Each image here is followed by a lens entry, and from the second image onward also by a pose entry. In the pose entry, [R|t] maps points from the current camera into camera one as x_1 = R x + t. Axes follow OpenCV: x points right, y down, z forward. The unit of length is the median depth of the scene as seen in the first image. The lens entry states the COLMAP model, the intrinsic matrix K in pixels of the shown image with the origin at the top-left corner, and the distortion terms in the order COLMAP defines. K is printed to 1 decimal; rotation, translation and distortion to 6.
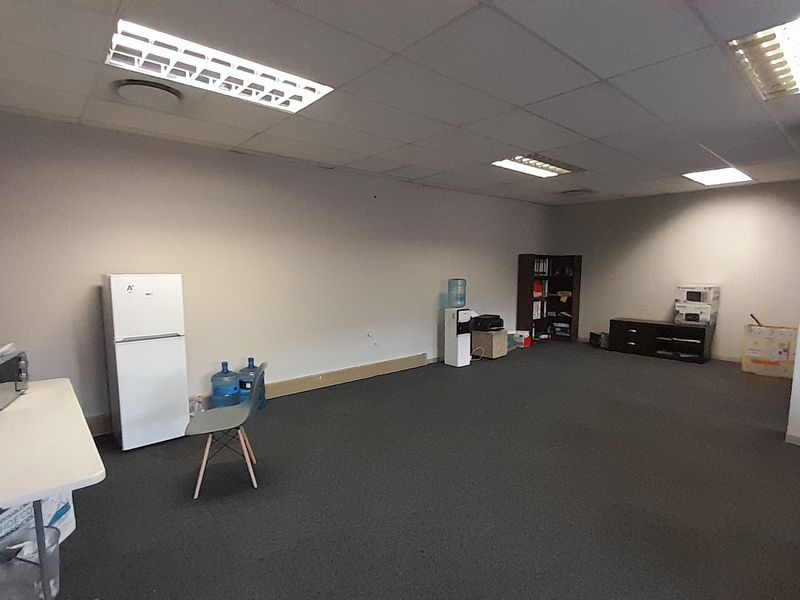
lens RADIAL K [[419.4, 0, 399.4], [0, 419.4, 313.8], [0, 0, 1]] dist [0.014186, -0.012176]
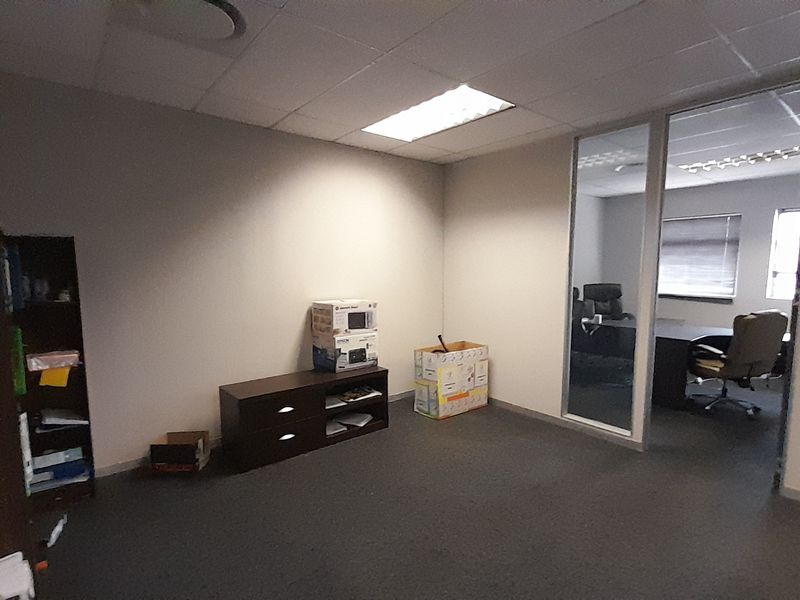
lens RADIAL K [[419.4, 0, 399.5], [0, 419.4, 310.7], [0, 0, 1]] dist [0.014186, -0.012176]
pose [[0.038660, -0.120783, 0.991926, 0.133094], [0.110061, 0.987143, 0.115911, -0.127932], [-0.993173, 0.104691, 0.051457, 0.996639]]
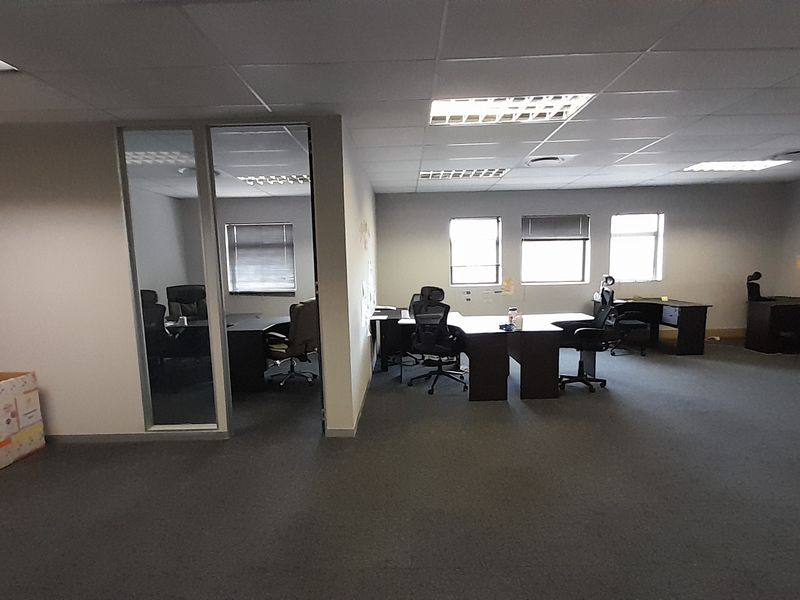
lens RADIAL K [[419.4, 0, 401.1], [0, 419.4, 310.7], [0, 0, 1]] dist [0.014186, -0.012176]
pose [[-0.751355, -0.073876, 0.655750, 0.111297], [0.080965, 0.975886, 0.202712, -0.123194], [-0.654913, 0.205401, -0.727255, 0.960497]]
